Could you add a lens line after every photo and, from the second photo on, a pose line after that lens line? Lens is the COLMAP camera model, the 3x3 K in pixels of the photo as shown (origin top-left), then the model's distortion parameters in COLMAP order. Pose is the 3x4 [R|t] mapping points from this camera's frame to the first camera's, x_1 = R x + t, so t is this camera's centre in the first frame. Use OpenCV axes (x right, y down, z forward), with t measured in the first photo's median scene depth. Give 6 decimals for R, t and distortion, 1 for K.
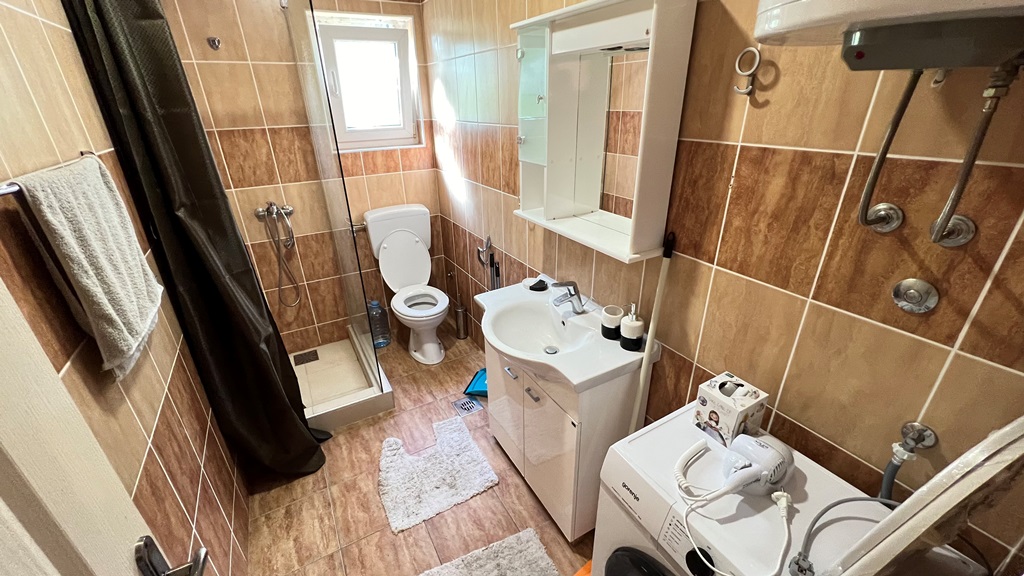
lens RADIAL K [[409.3, 0, 509.2], [0, 409.3, 285.7], [0, 0, 1]] dist [-0.002375, 0.000516]
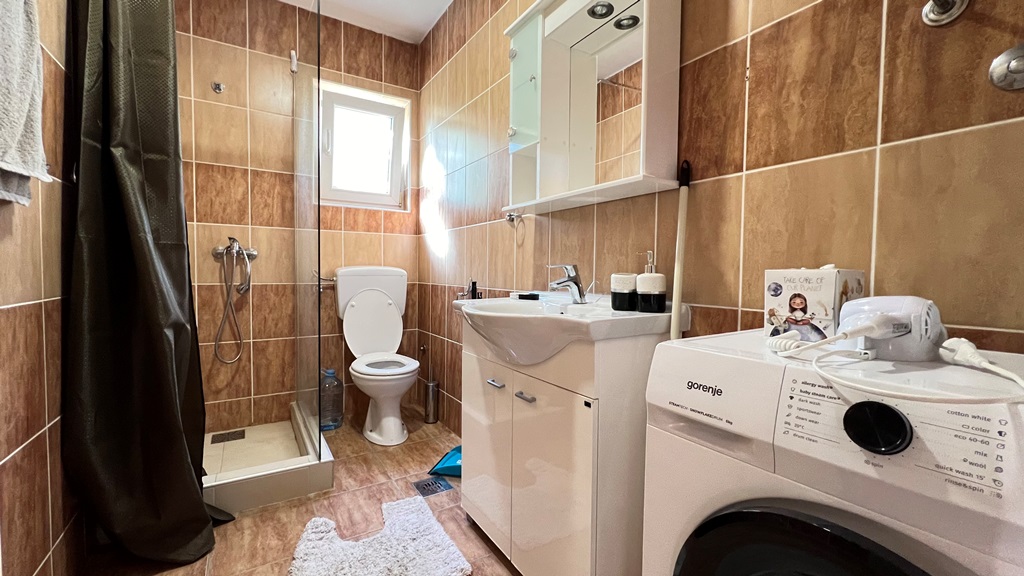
lens RADIAL K [[409.3, 0, 509.2], [0, 409.3, 285.7], [0, 0, 1]] dist [-0.002375, 0.000516]
pose [[0.998203, 0.031015, 0.051264, -0.010743], [-0.008990, 0.923444, -0.383628, 0.234118], [-0.059238, 0.382478, 0.922064, 0.156033]]
